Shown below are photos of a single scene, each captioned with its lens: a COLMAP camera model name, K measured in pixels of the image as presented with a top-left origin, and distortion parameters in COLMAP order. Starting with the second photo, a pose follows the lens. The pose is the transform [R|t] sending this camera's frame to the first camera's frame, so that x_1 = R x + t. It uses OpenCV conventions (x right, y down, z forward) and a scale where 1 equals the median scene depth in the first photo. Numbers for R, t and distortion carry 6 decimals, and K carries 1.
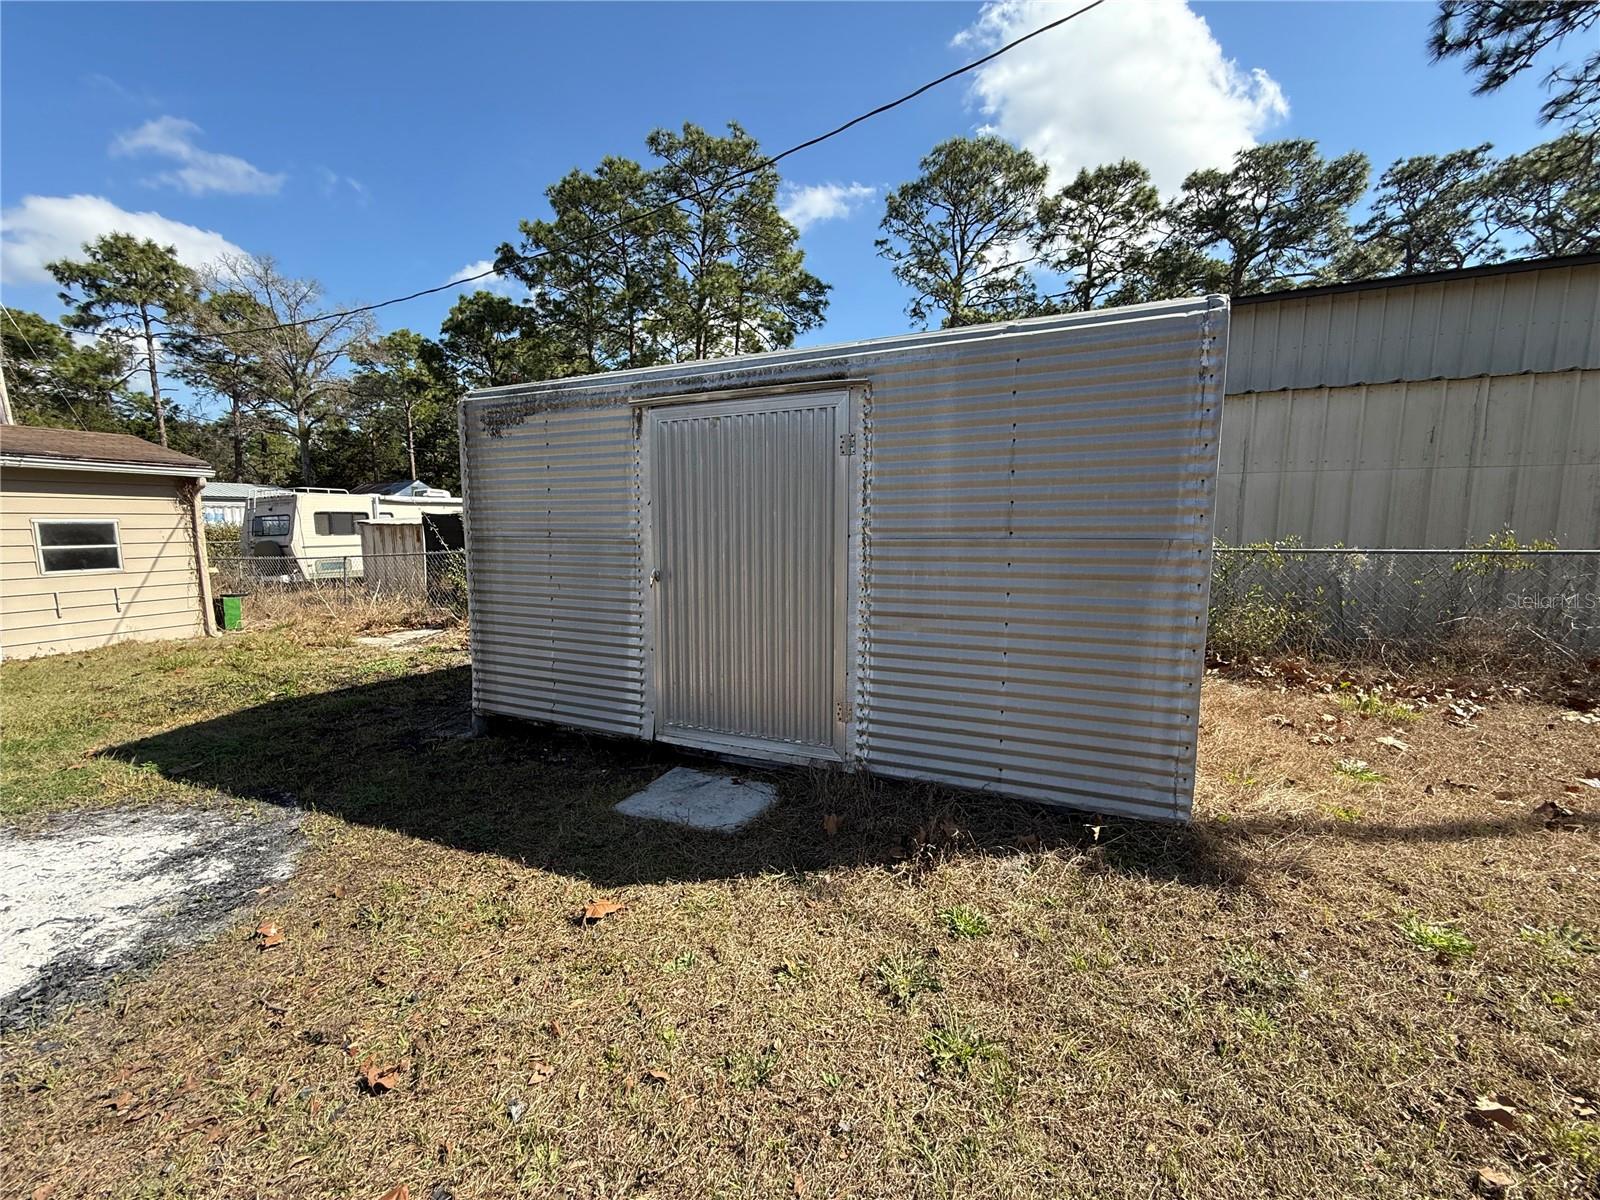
lens RADIAL K [[641.9, 0, 787.2], [0, 641.9, 596.7], [0, 0, 1]] dist [0.000470, 0.000473]
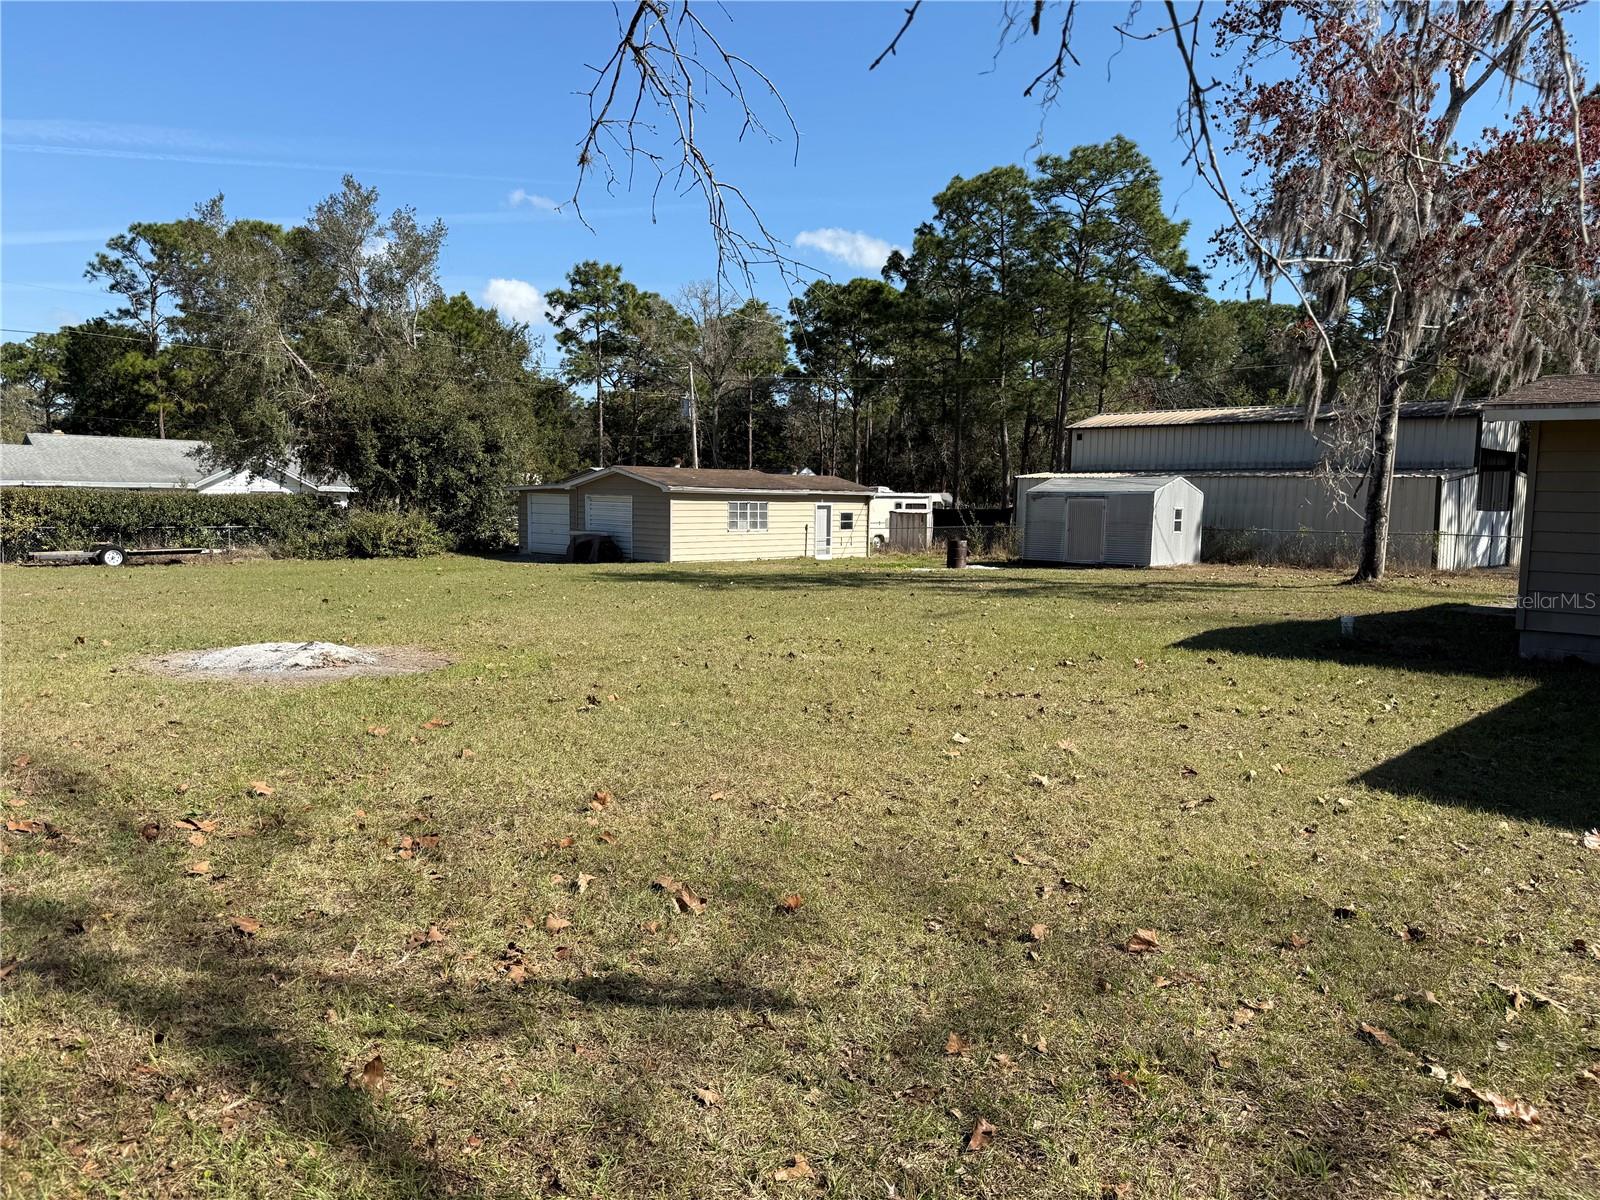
lens RADIAL K [[1127.6, 0, 798.1], [0, 1127.6, 604.6], [0, 0, 1]] dist [0.021591, -0.023738]
pose [[0.937485, 0.052088, -0.344106, 0.100923], [-0.059194, 0.998195, -0.010170, 0.082446], [0.342955, 0.029903, 0.938876, -0.871250]]
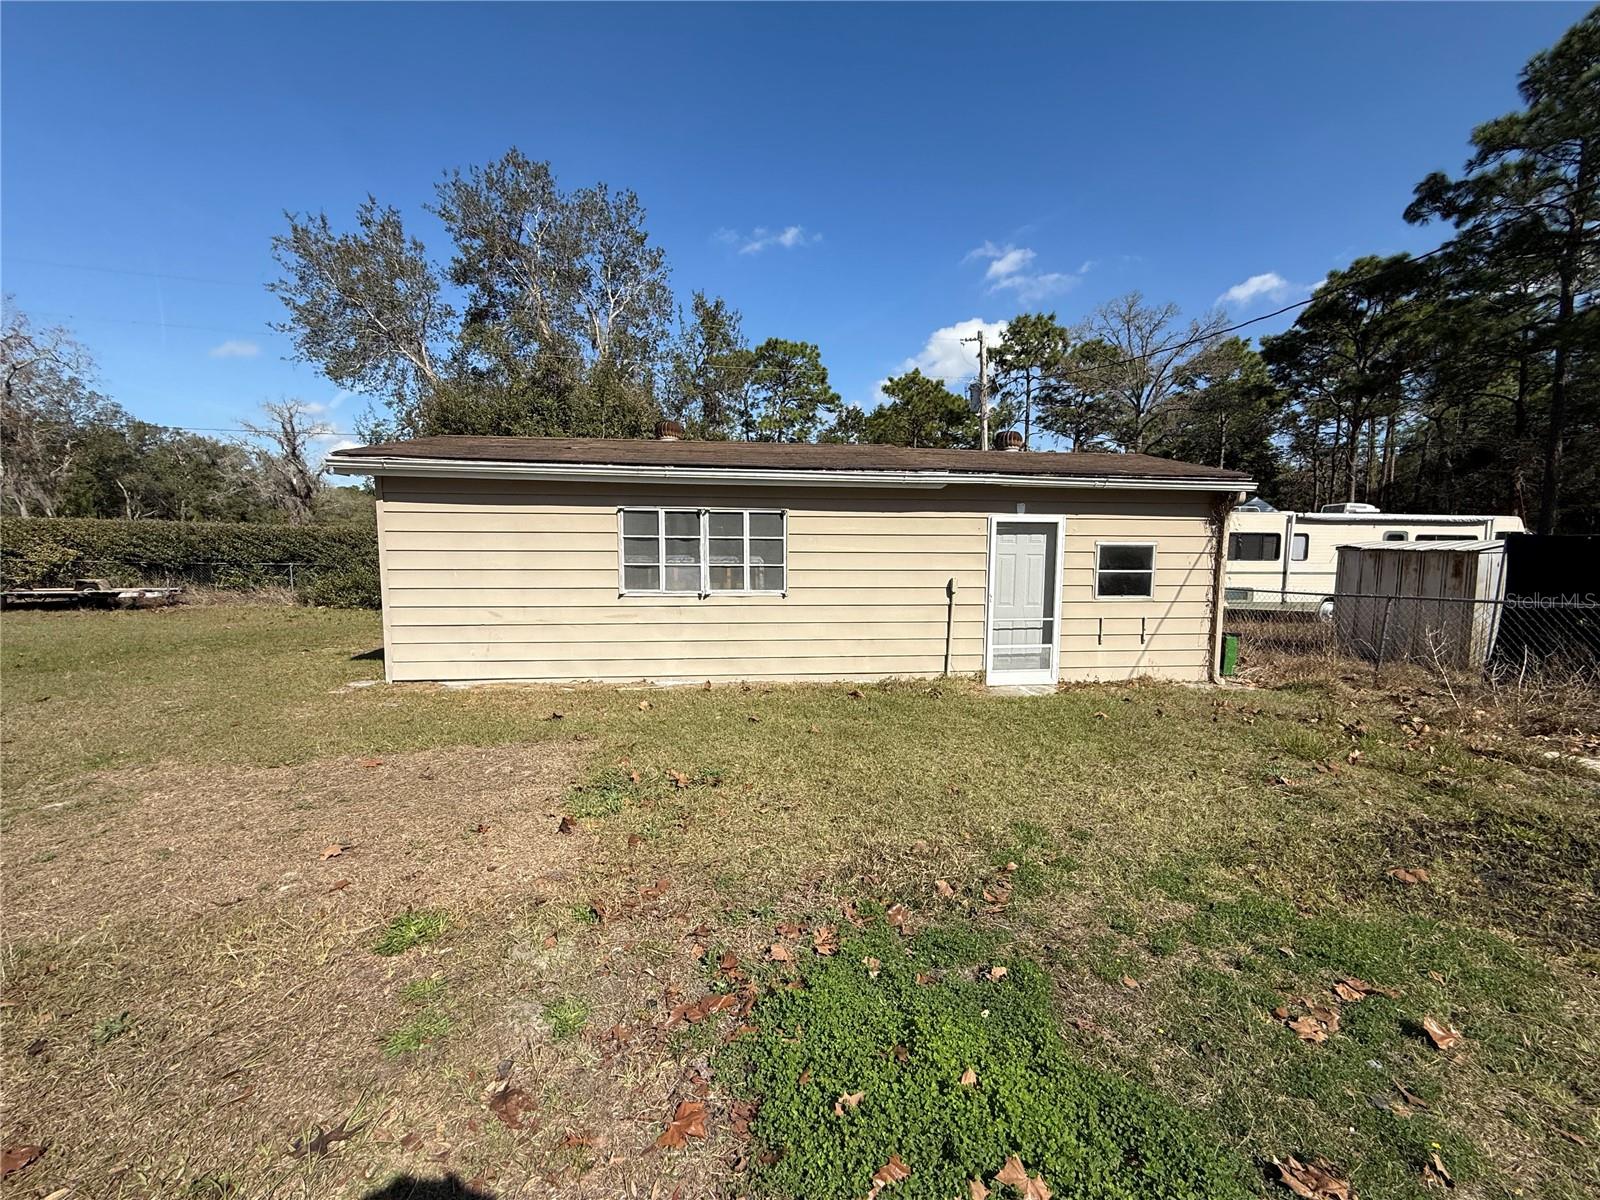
lens RADIAL K [[641.9, 0, 790.4], [0, 641.9, 591.2], [0, 0, 1]] dist [0.000470, 0.000473]
pose [[0.488804, 0.076018, -0.869076, -0.122016], [-0.111746, 0.993446, 0.024046, -0.003928], [0.865207, 0.085362, 0.494095, 0.027505]]
